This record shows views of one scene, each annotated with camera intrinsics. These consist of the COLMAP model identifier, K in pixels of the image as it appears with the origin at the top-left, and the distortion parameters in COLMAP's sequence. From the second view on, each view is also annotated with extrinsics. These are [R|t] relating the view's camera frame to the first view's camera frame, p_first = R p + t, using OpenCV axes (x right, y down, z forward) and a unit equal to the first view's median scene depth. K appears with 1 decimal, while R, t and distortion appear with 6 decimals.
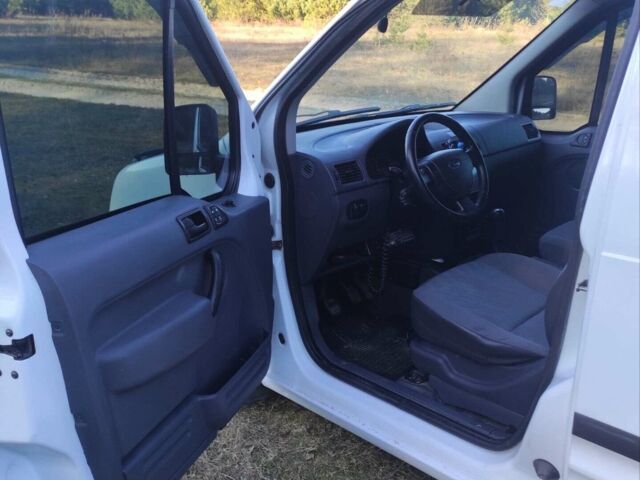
lens RADIAL K [[616.6, 0, 320.0], [0, 616.6, 240.0], [0, 0, 1]] dist [0.017806, 0.002448]
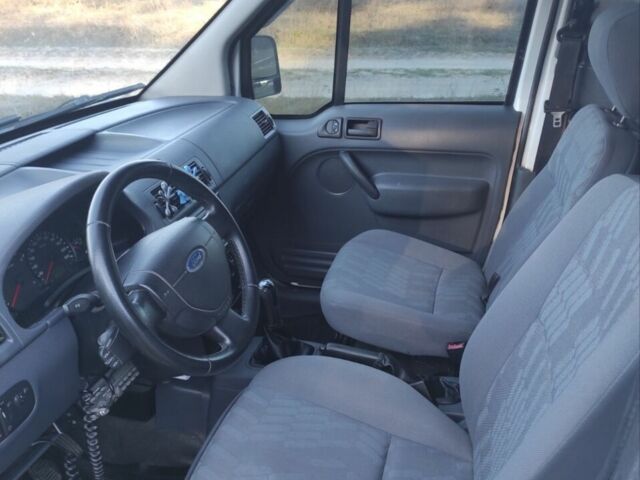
lens RADIAL K [[655.3, 0, 319.7], [0, 655.3, 254.1], [0, 0, 1]] dist [-0.000112, -0.010965]
pose [[0.877862, -0.203149, 0.433692, 0.047414], [0.157086, 0.977616, 0.139964, -0.120377], [-0.452418, -0.054742, 0.890124, 0.302056]]
